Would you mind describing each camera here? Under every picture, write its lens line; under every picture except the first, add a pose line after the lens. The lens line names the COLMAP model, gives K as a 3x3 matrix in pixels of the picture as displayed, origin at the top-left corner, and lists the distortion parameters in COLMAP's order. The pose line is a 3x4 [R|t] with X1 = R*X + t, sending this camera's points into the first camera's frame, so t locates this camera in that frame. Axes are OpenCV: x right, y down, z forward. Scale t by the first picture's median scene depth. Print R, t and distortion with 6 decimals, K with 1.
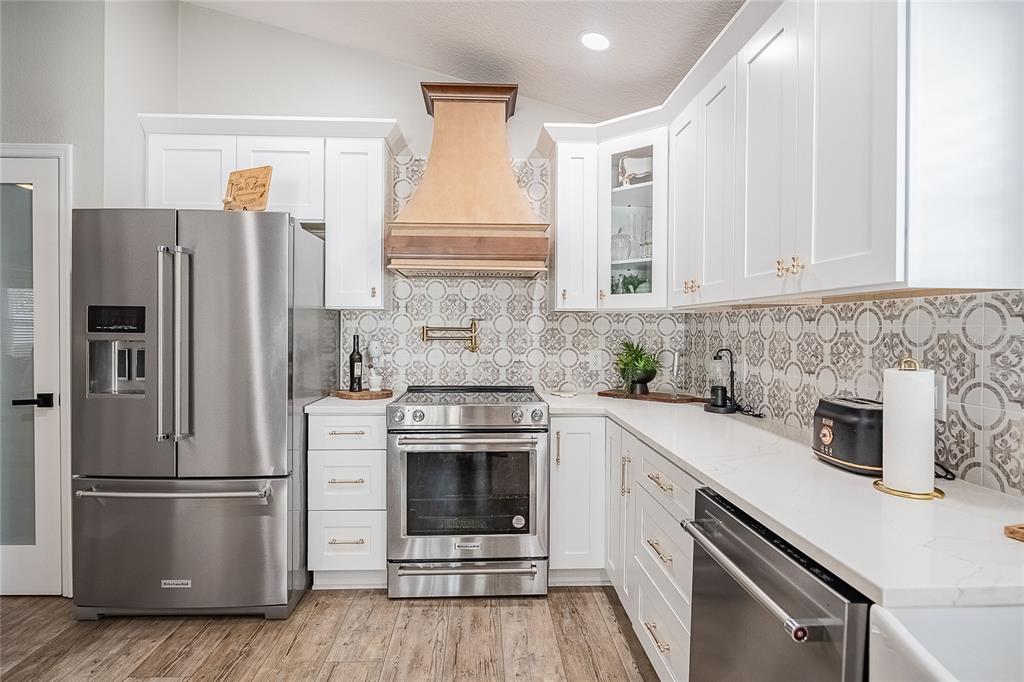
lens RADIAL K [[517.2, 0, 509.5], [0, 517.2, 333.3], [0, 0, 1]] dist [-0.011081, 0.000386]
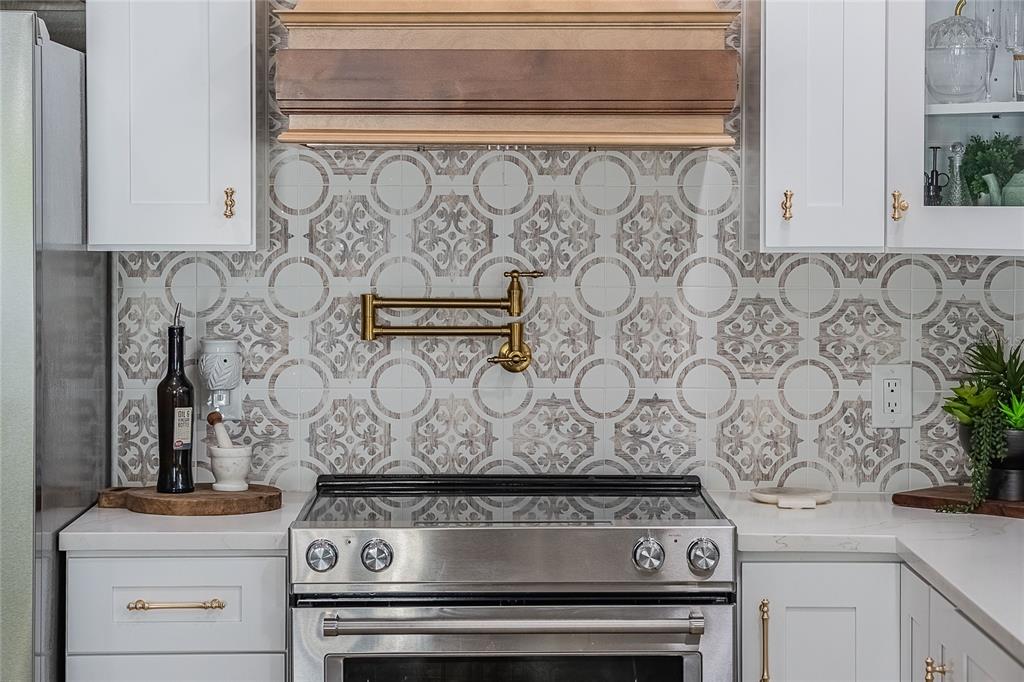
lens RADIAL K [[2622.1, 0, 514.3], [0, 2622.1, 334.9], [0, 0, 1]] dist [0.260772, 0.000000]
pose [[0.999259, -0.002812, -0.038384, -0.006524], [0.004567, 0.998944, 0.045709, -0.064233], [0.038215, -0.045850, 0.998217, -0.670601]]
